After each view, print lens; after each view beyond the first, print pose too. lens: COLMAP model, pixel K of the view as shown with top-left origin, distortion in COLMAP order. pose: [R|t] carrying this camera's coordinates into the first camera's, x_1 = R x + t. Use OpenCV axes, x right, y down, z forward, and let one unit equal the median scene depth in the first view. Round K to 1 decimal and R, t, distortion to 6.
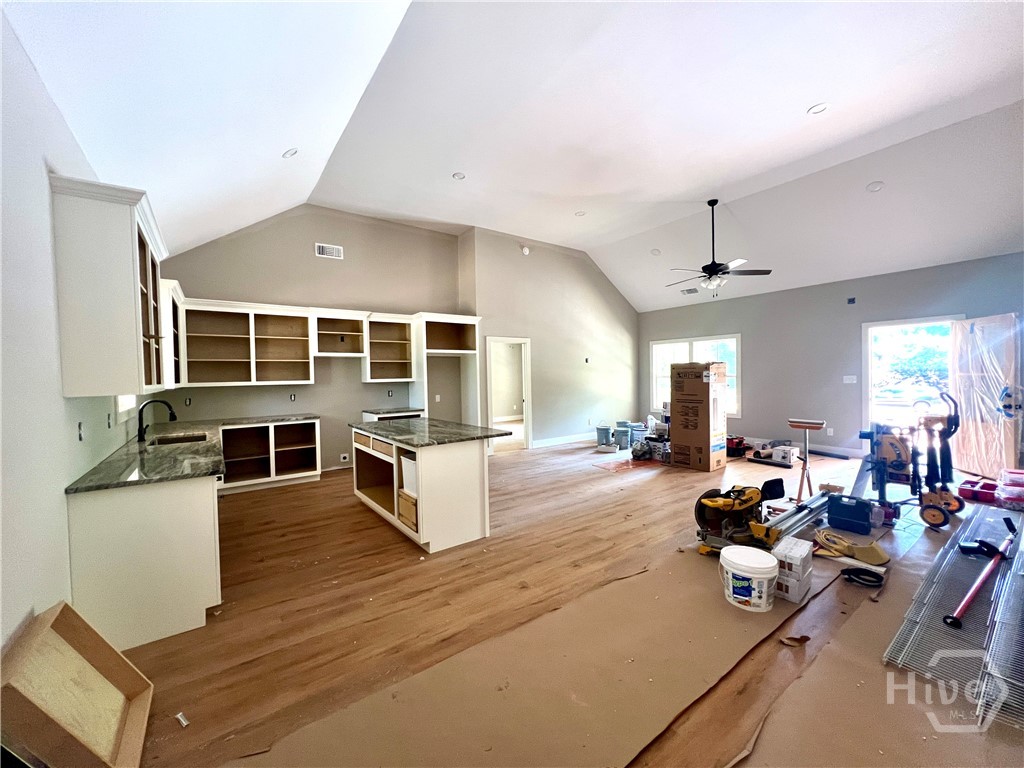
lens RADIAL K [[408.5, 0, 510.2], [0, 408.5, 382.9], [0, 0, 1]] dist [-0.001703, 0.000122]
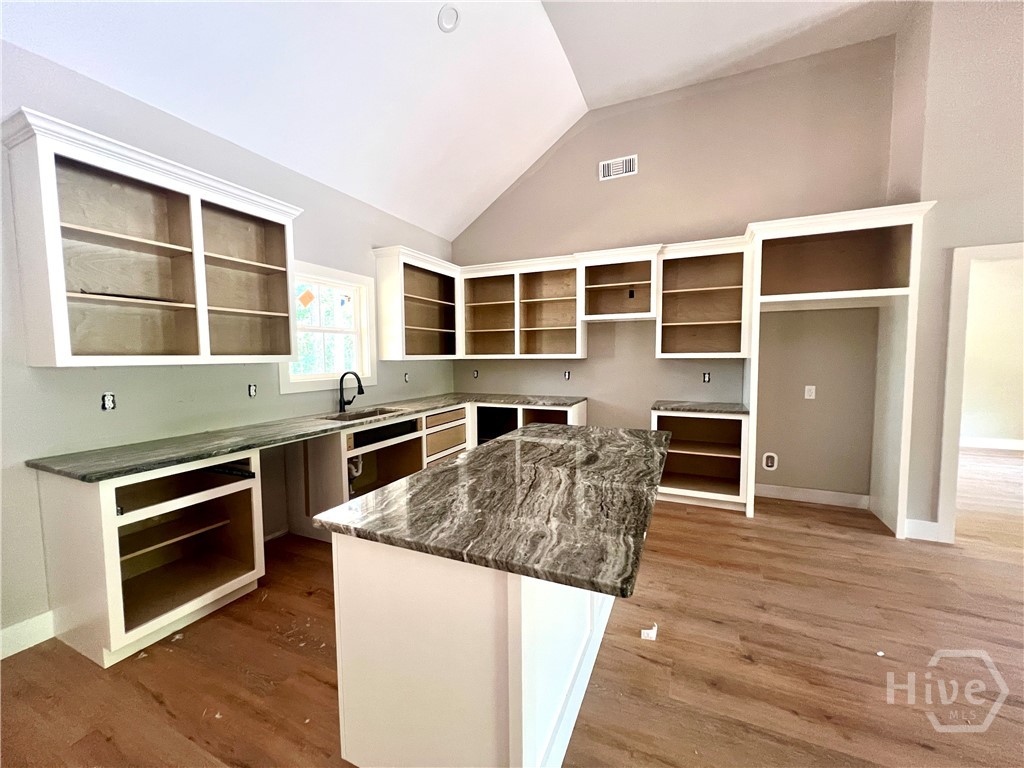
lens RADIAL K [[408.5, 0, 510.2], [0, 408.5, 382.9], [0, 0, 1]] dist [-0.001703, 0.000122]
pose [[0.488073, 0.077350, -0.869369, 0.103432], [-0.016613, 0.996708, 0.079353, -0.009772], [0.872645, -0.024287, 0.487751, 0.509411]]
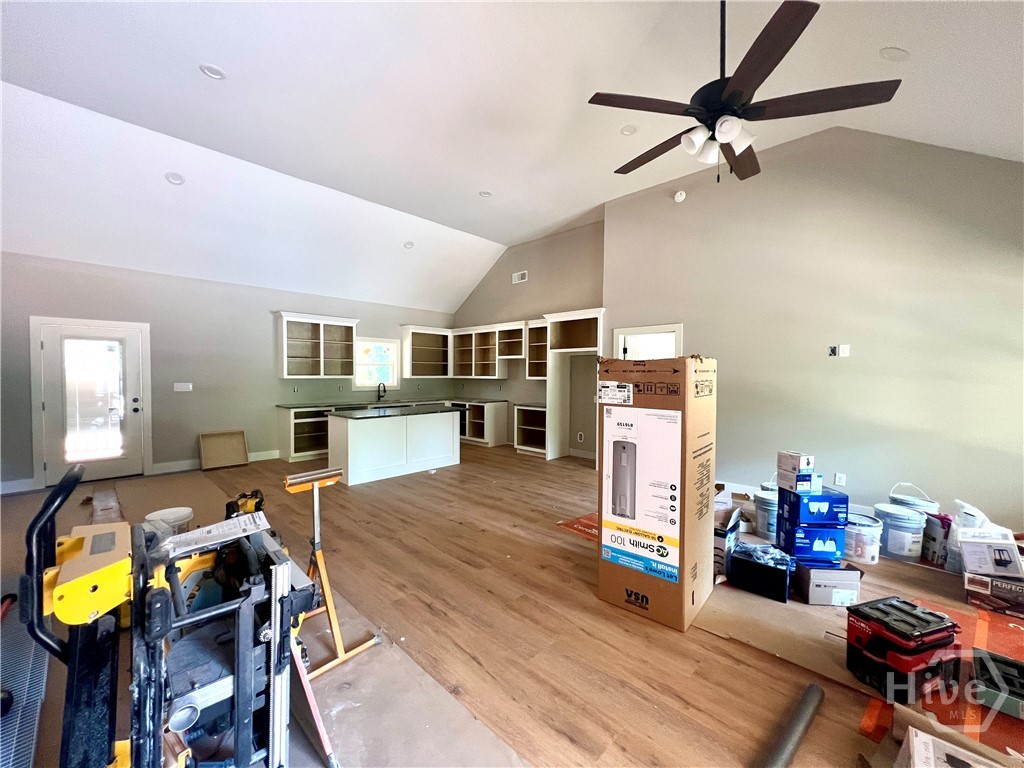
lens RADIAL K [[408.5, 0, 510.2], [0, 408.5, 382.9], [0, 0, 1]] dist [-0.001703, 0.000122]
pose [[0.171530, 0.042828, -0.984247, 0.872675], [-0.024725, 0.998927, 0.039158, -0.038474], [0.984869, 0.017619, 0.172405, 0.777991]]
